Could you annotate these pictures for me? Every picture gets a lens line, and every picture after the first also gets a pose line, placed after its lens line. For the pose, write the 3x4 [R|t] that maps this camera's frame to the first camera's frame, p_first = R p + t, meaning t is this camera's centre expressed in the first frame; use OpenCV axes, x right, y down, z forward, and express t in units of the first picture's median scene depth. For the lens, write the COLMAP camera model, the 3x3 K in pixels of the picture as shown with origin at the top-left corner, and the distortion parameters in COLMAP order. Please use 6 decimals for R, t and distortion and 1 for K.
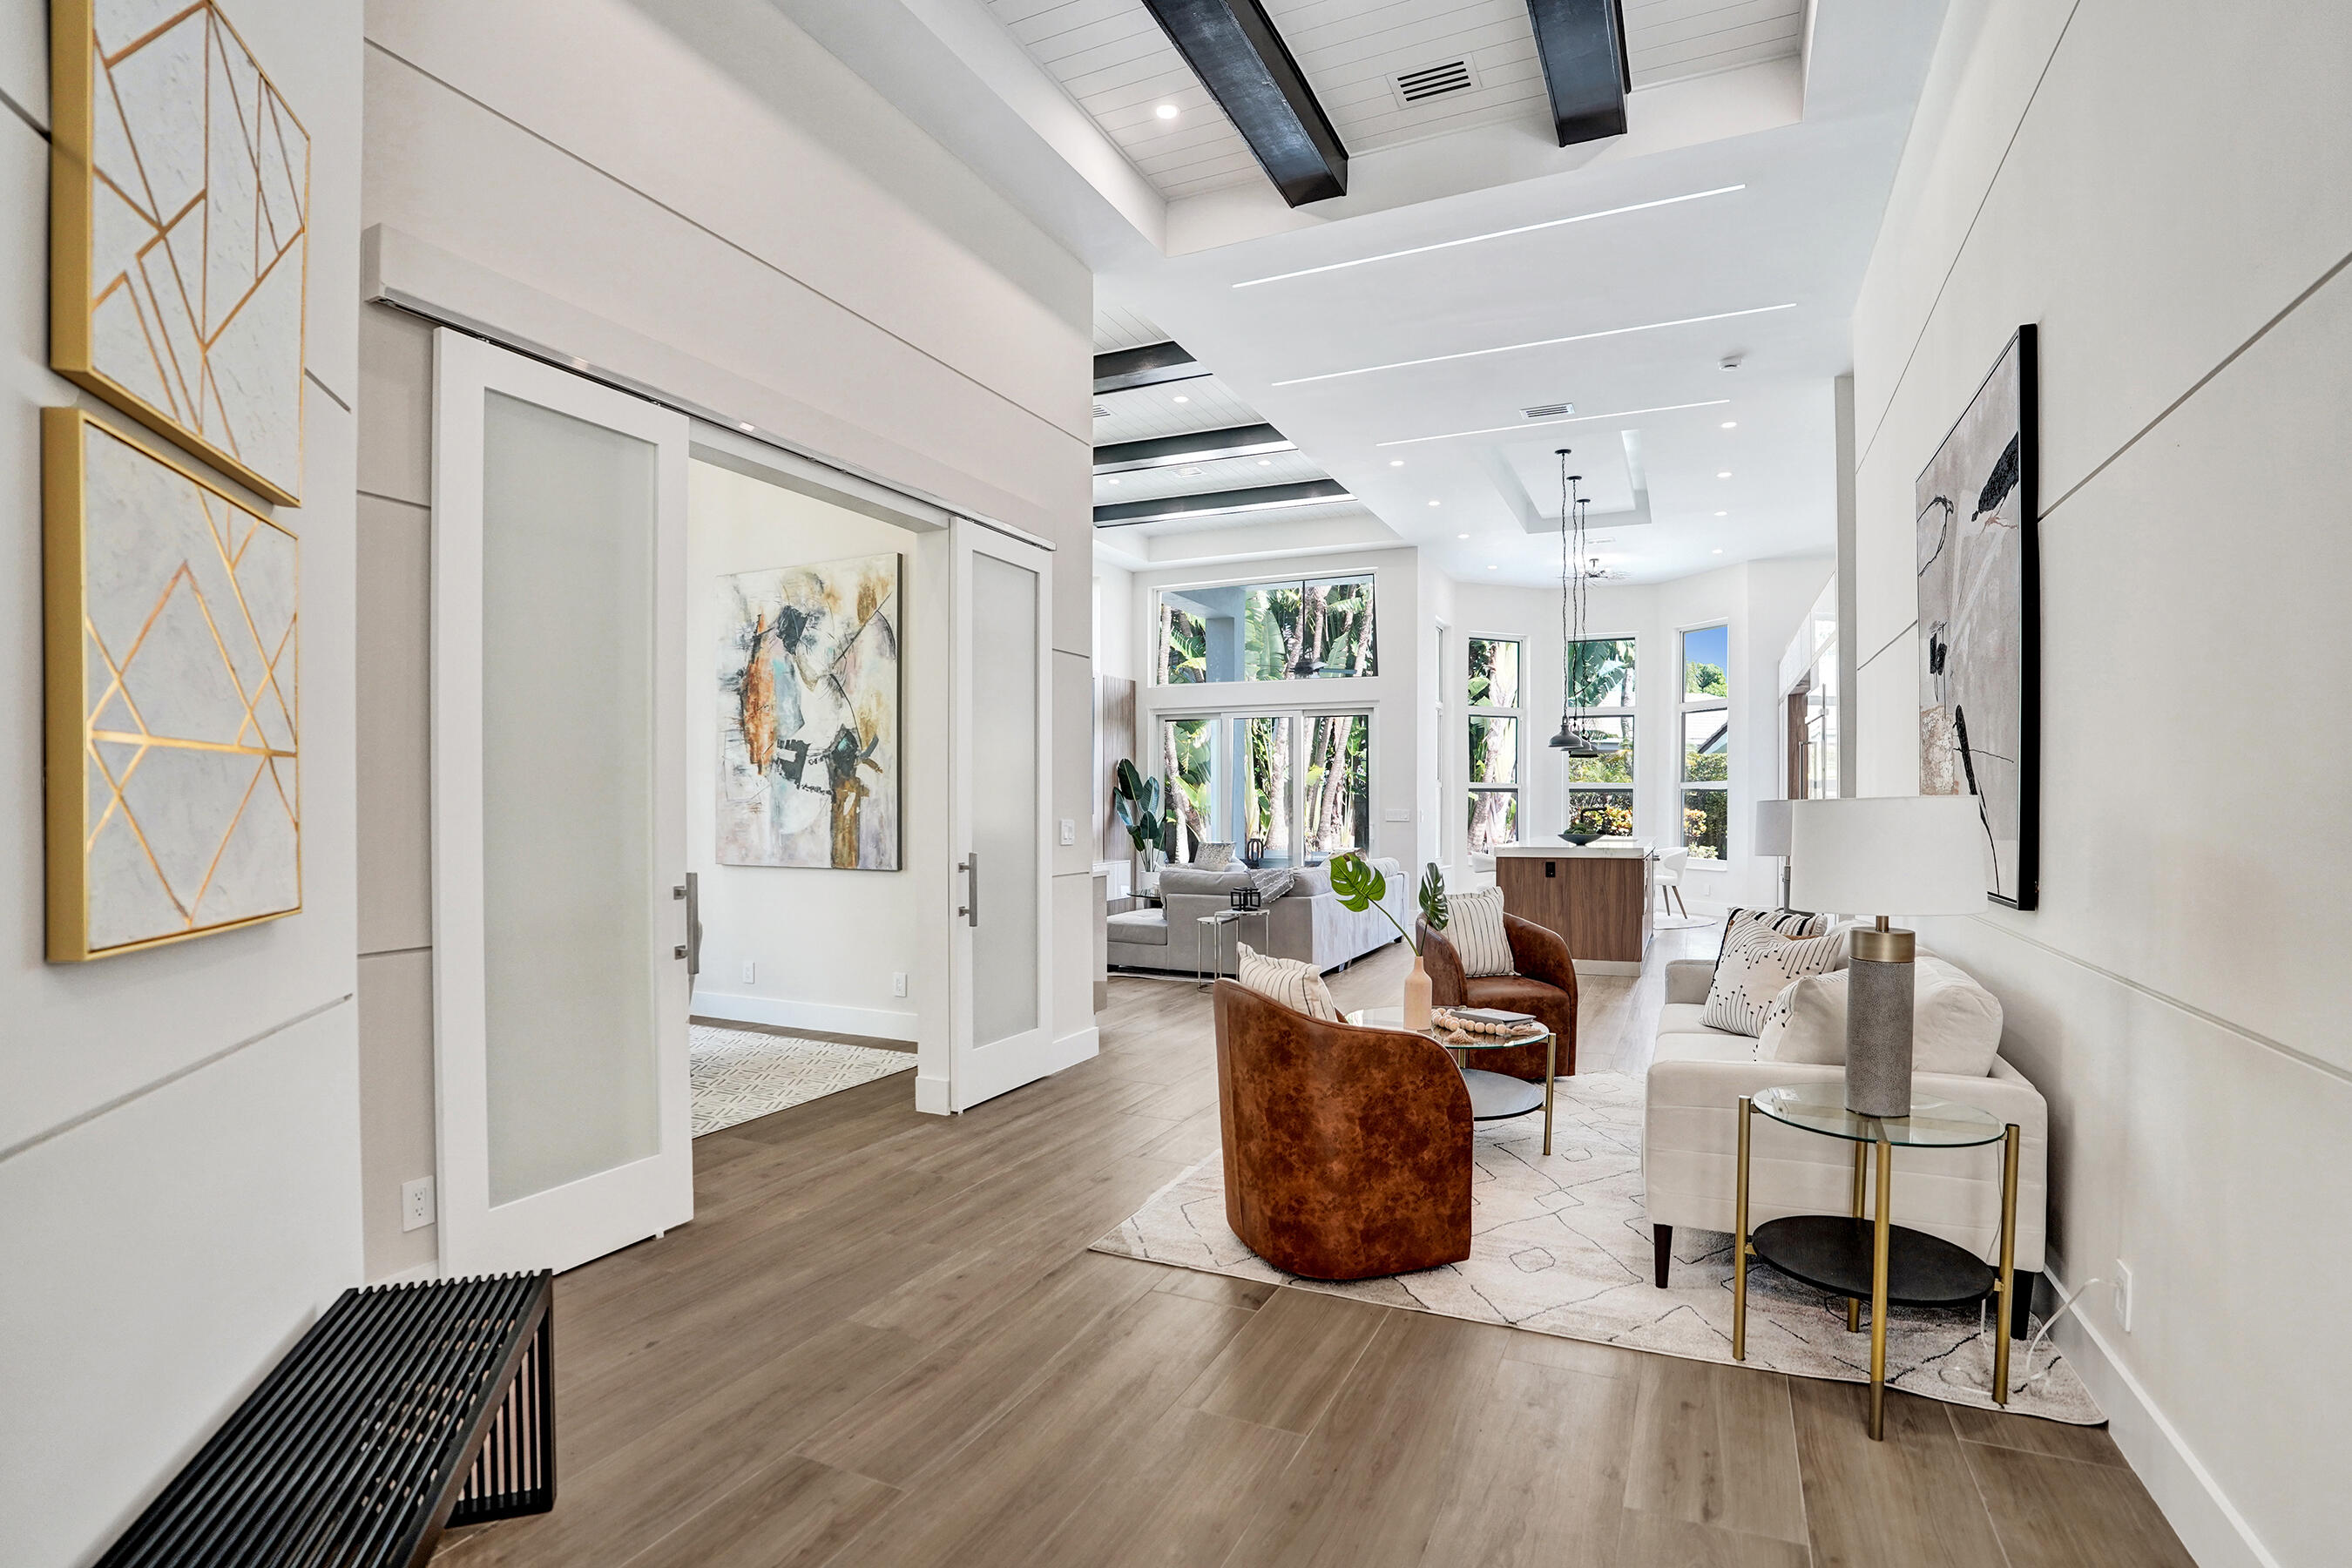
lens RADIAL K [[1139.7, 0, 1185.9], [0, 1139.7, 798.5], [0, 0, 1]] dist [-0.062551, 0.018437]
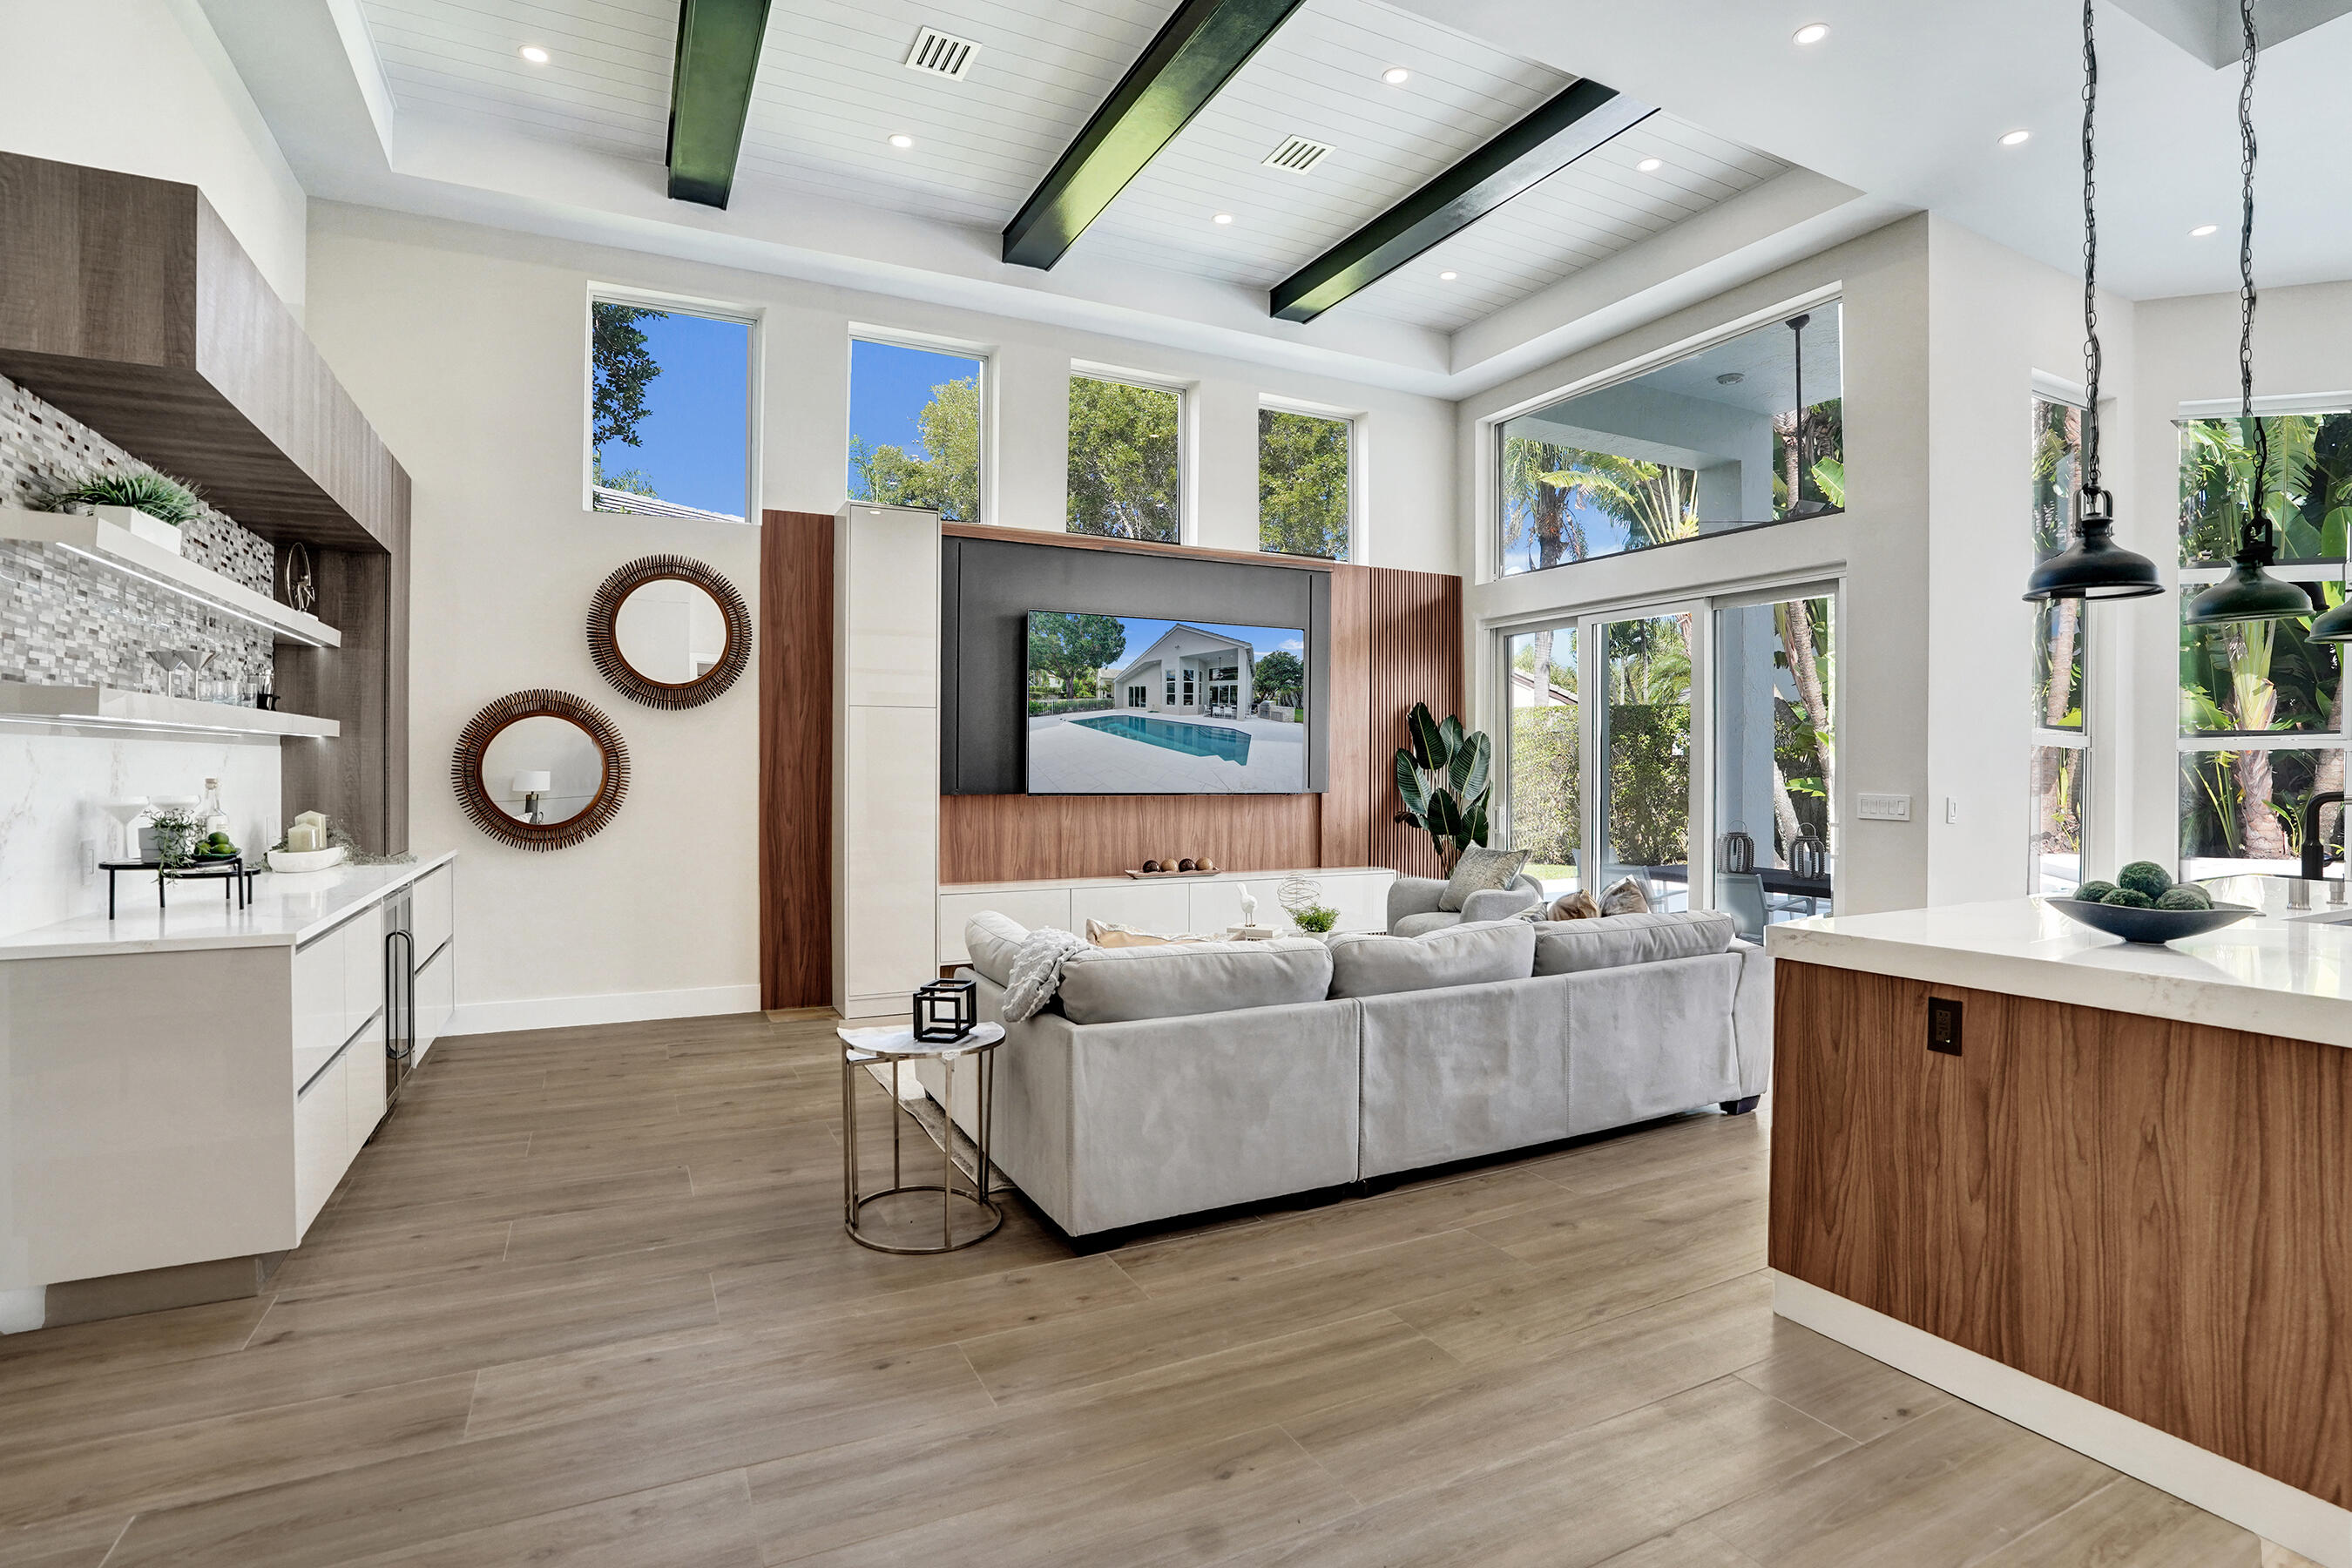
lens RADIAL K [[1139.7, 0, 1183.6], [0, 1139.7, 752.6], [0, 0, 1]] dist [-0.062551, 0.018437]
pose [[0.778765, -0.003616, -0.627305, 0.231344], [-0.000507, 0.999979, -0.006393, -0.002786], [0.627315, 0.005296, 0.778747, 0.445997]]
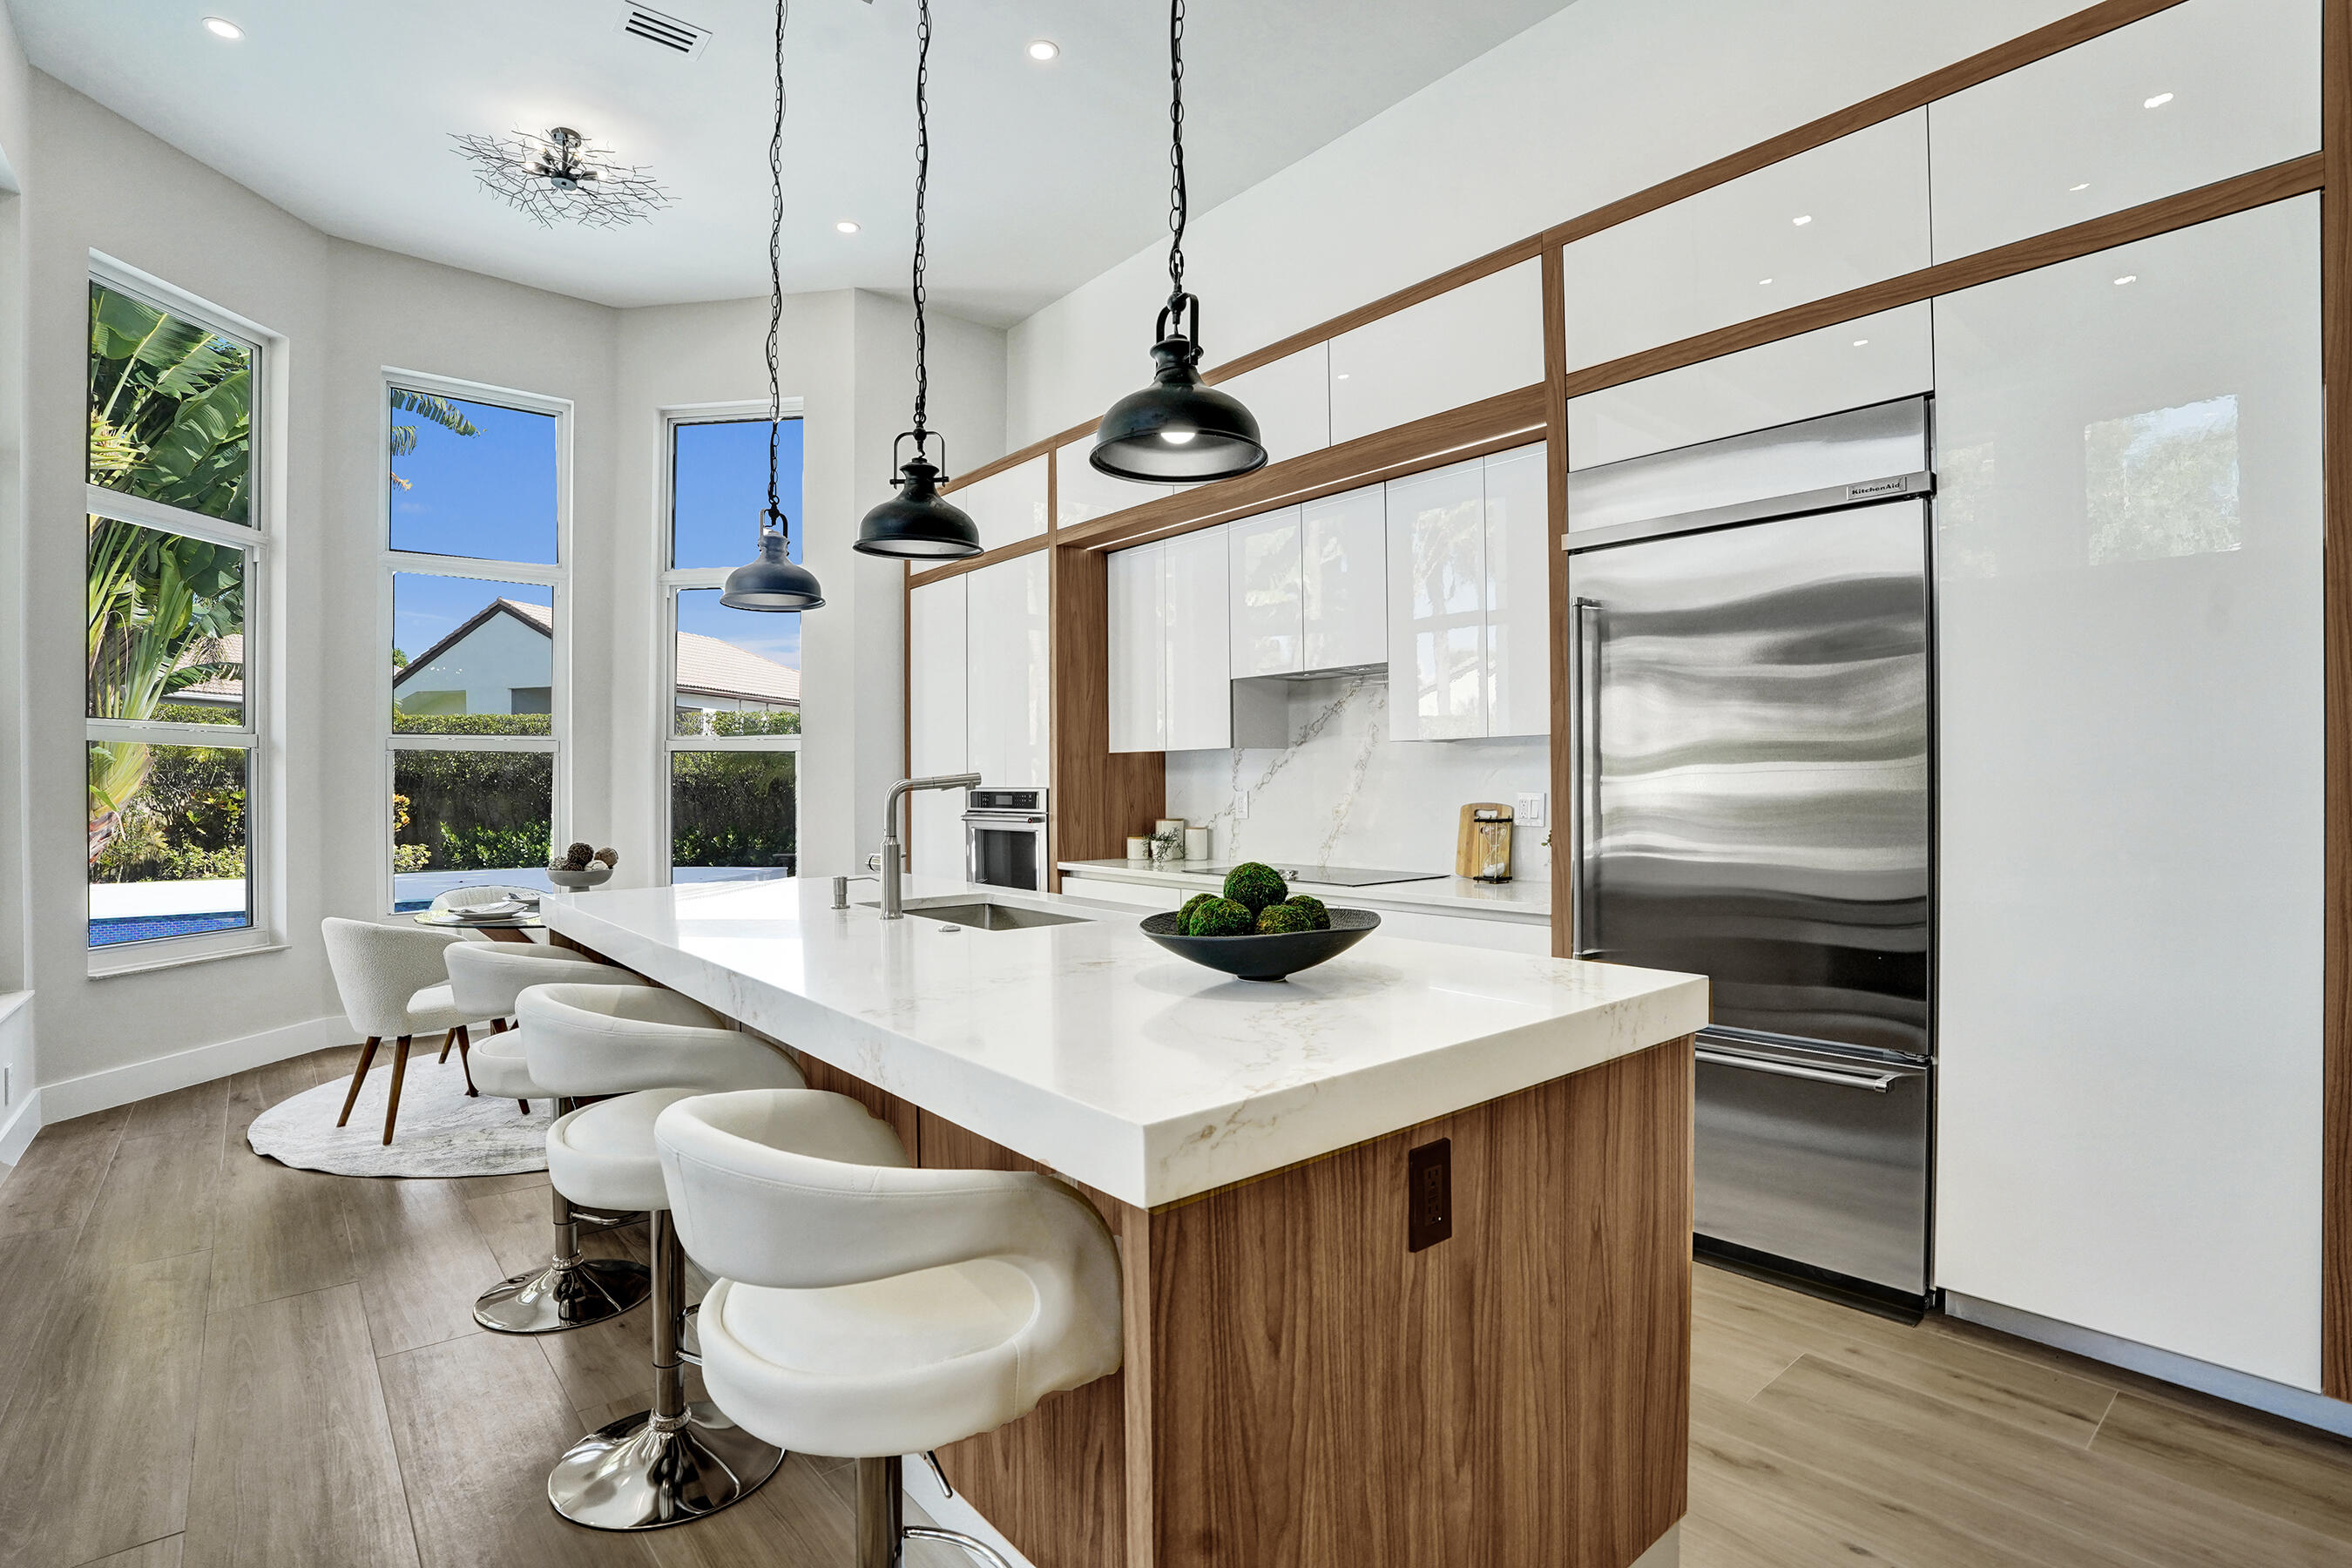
lens RADIAL K [[1139.7, 0, 1180.1], [0, 1139.7, 789.9], [0, 0, 1]] dist [-0.062551, 0.018437]
pose [[0.436024, -0.007535, 0.899903, 0.116157], [-0.000564, 0.999962, 0.008646, 0.004075], [-0.899935, -0.004277, 0.436004, 0.641115]]
